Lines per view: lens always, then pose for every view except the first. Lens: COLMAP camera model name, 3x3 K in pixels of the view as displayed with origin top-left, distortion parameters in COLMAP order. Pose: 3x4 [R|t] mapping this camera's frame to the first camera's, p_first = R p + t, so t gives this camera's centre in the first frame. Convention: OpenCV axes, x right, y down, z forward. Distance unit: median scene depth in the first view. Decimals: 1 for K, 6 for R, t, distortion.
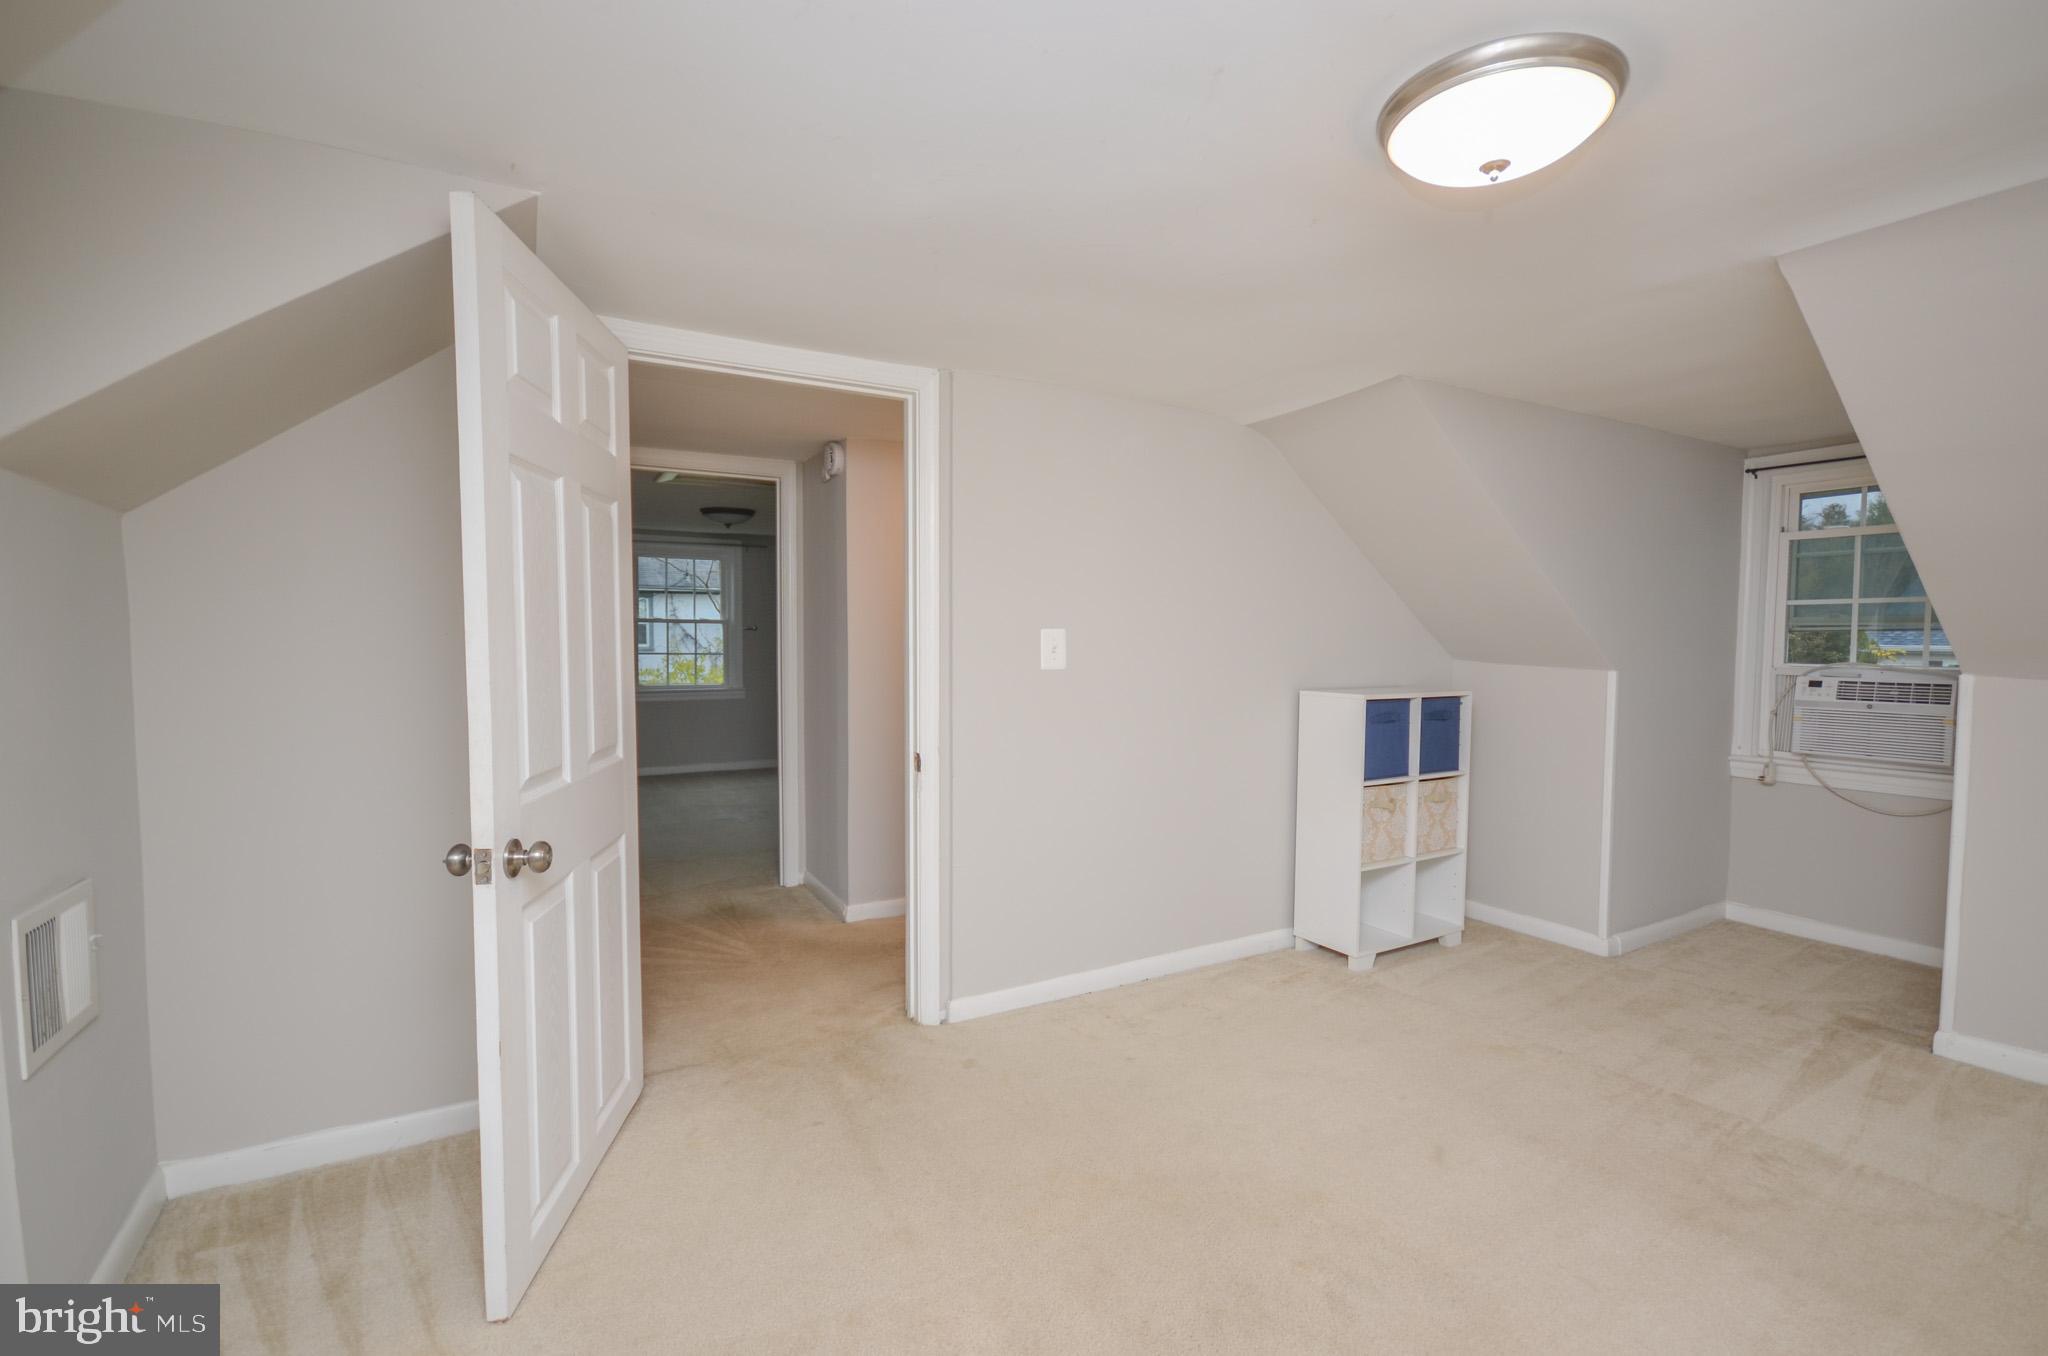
lens RADIAL K [[888.2, 0, 1024.0], [0, 888.2, 678.0], [0, 0, 1]] dist [0.003160, 0.000071]
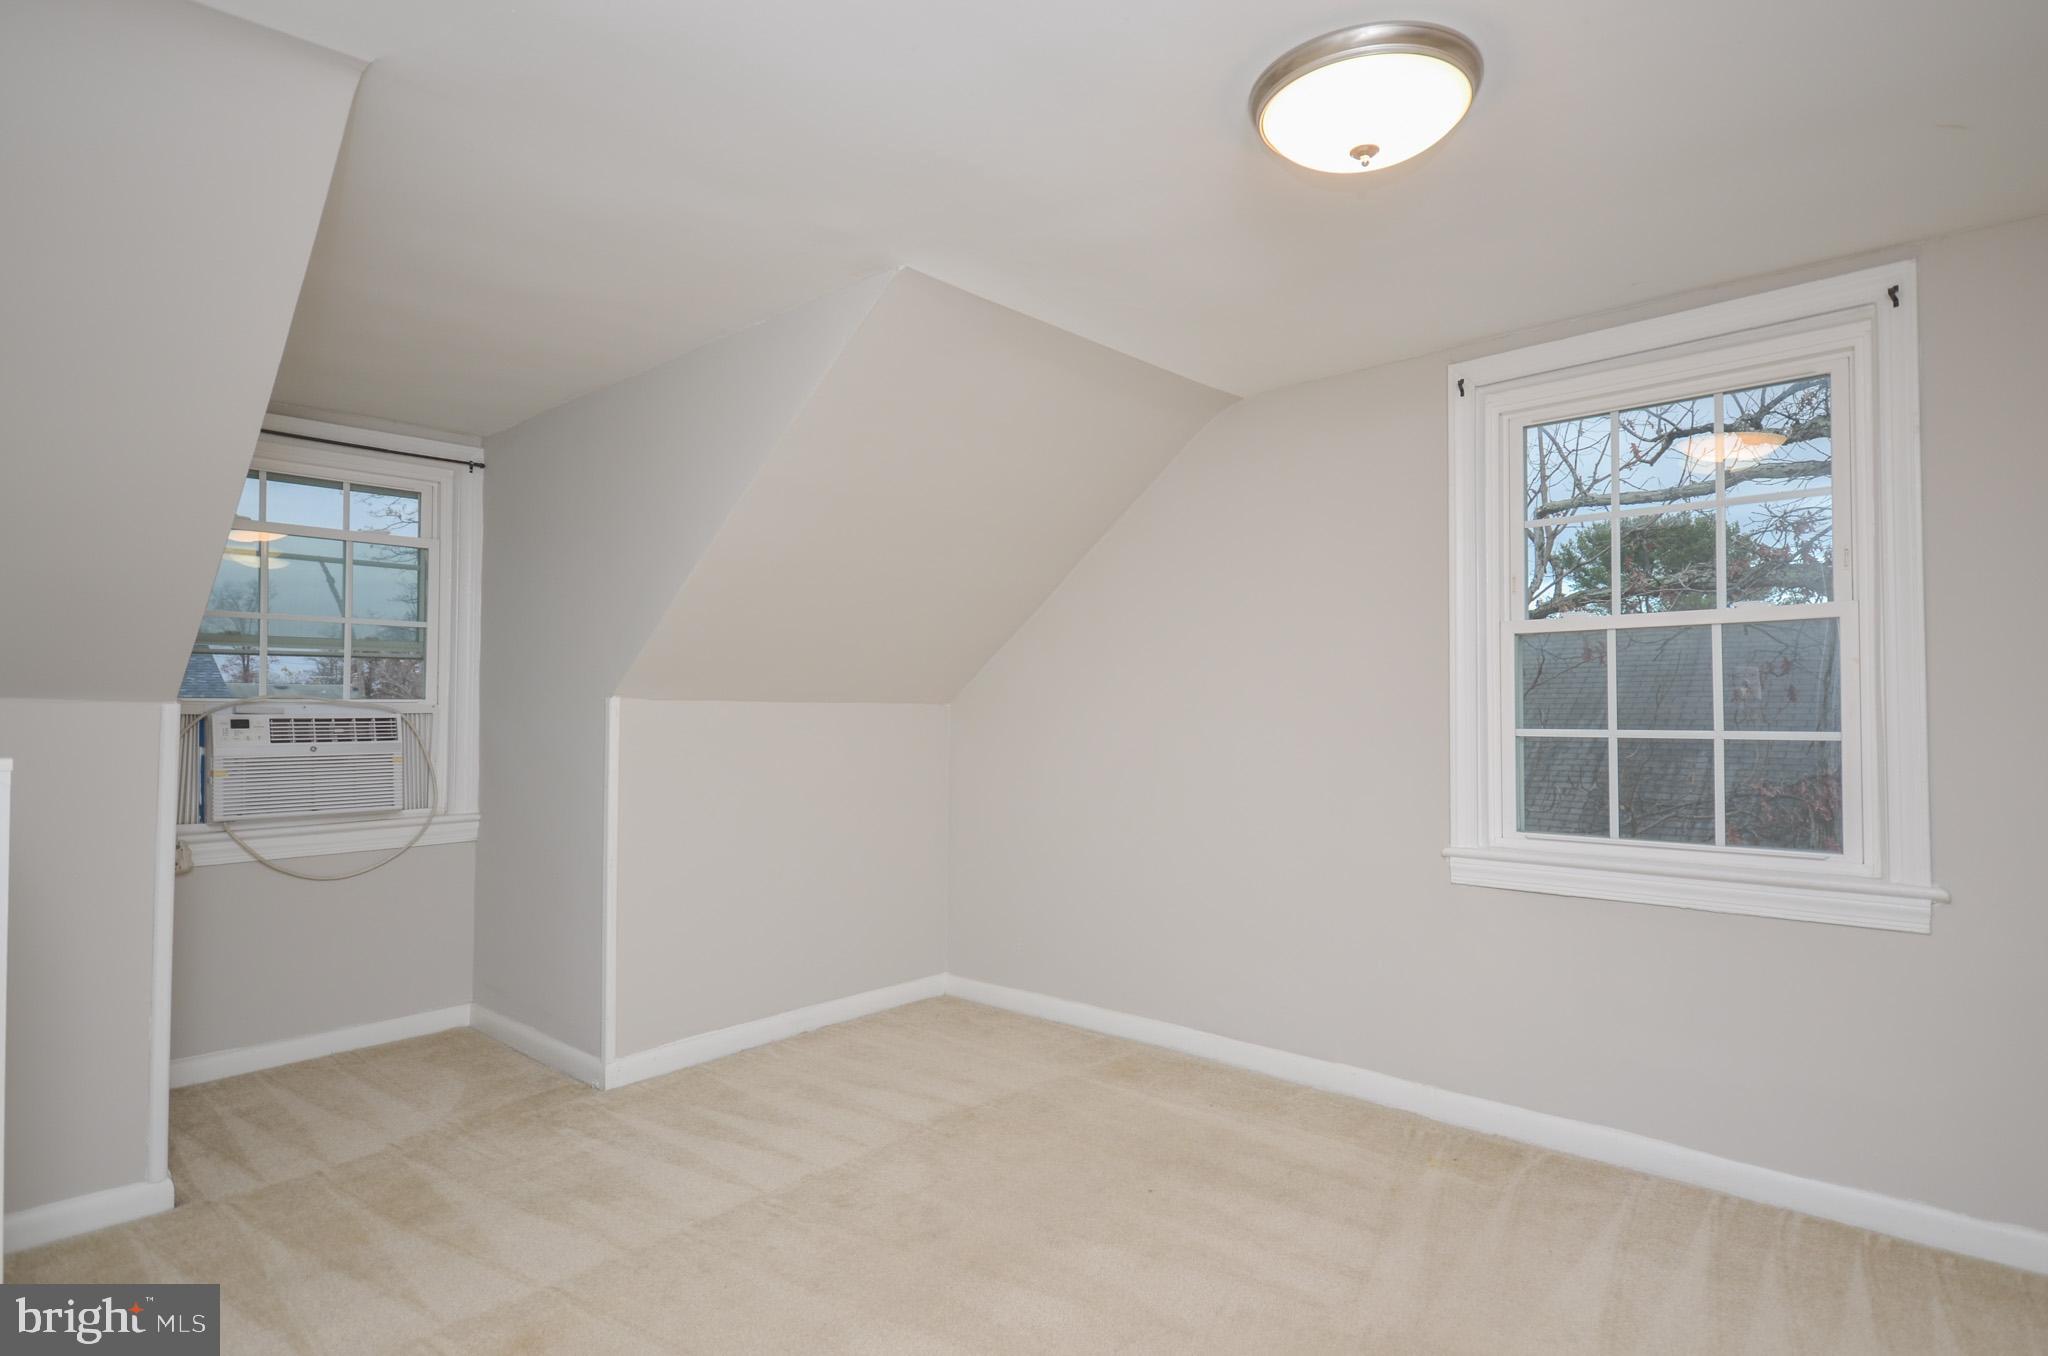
lens RADIAL K [[1102.2, 0, 1024.0], [0, 1102.2, 678.0], [0, 0, 1]] dist [0.007779, 0.000645]
pose [[-0.324154, 0.027319, 0.945610, -0.192246], [0.039908, 0.999088, -0.015184, 0.008564], [-0.945162, 0.032815, -0.324948, 0.693879]]
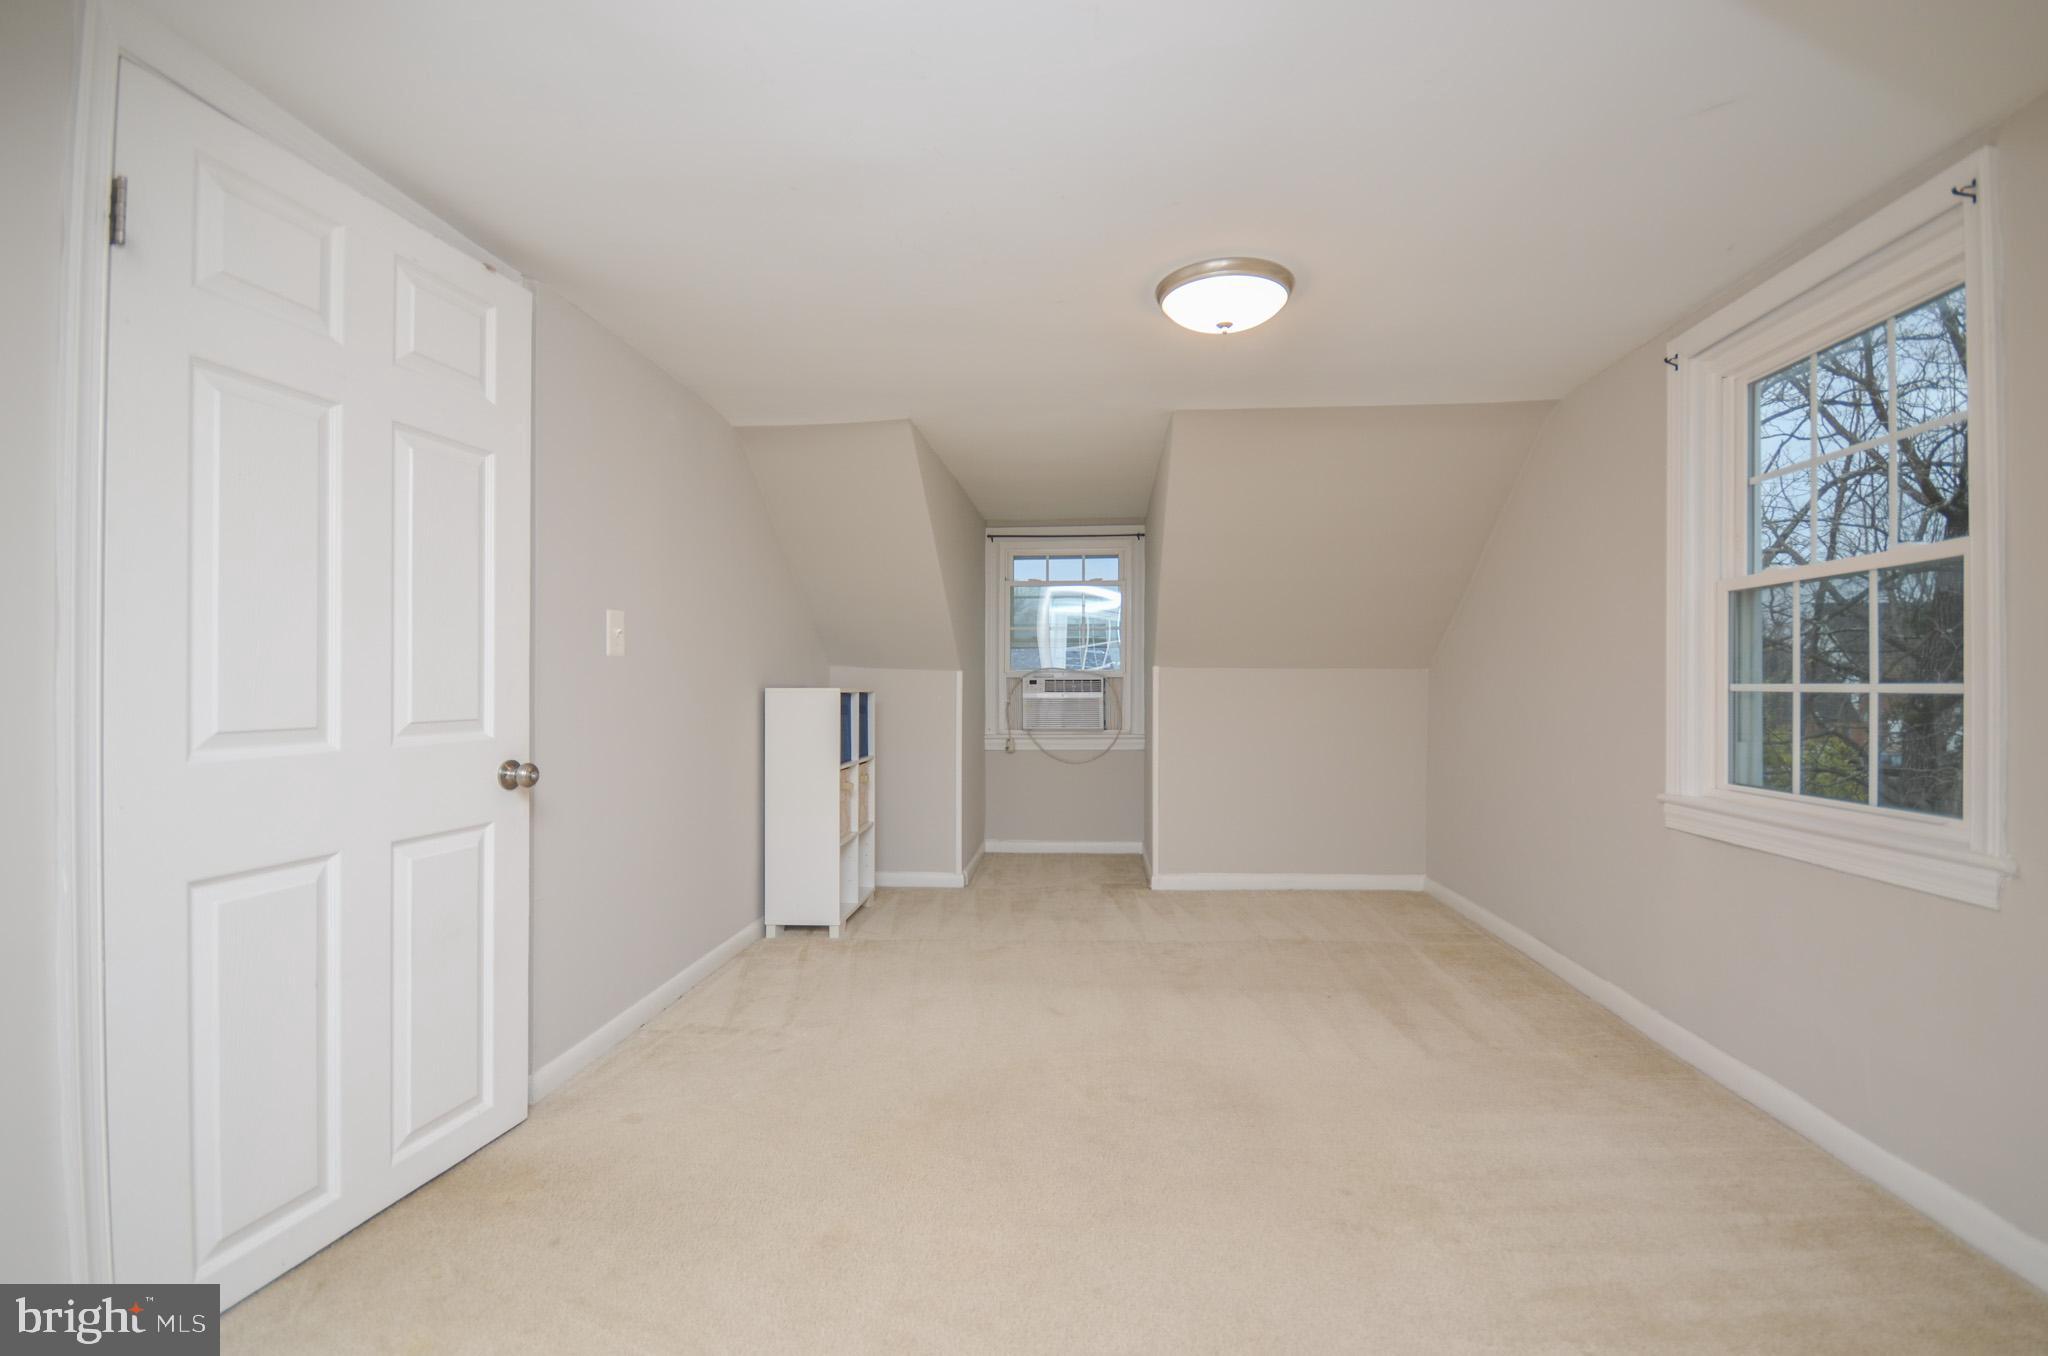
lens RADIAL K [[927.5, 0, 993.2], [0, 927.5, 679.9], [0, 0, 1]] dist [0.013568, -0.012742]
pose [[0.581518, 0.003320, 0.813527, -0.431800], [0.033471, 0.999047, -0.028003, 0.044622], [-0.812845, 0.043514, 0.580853, 0.147534]]
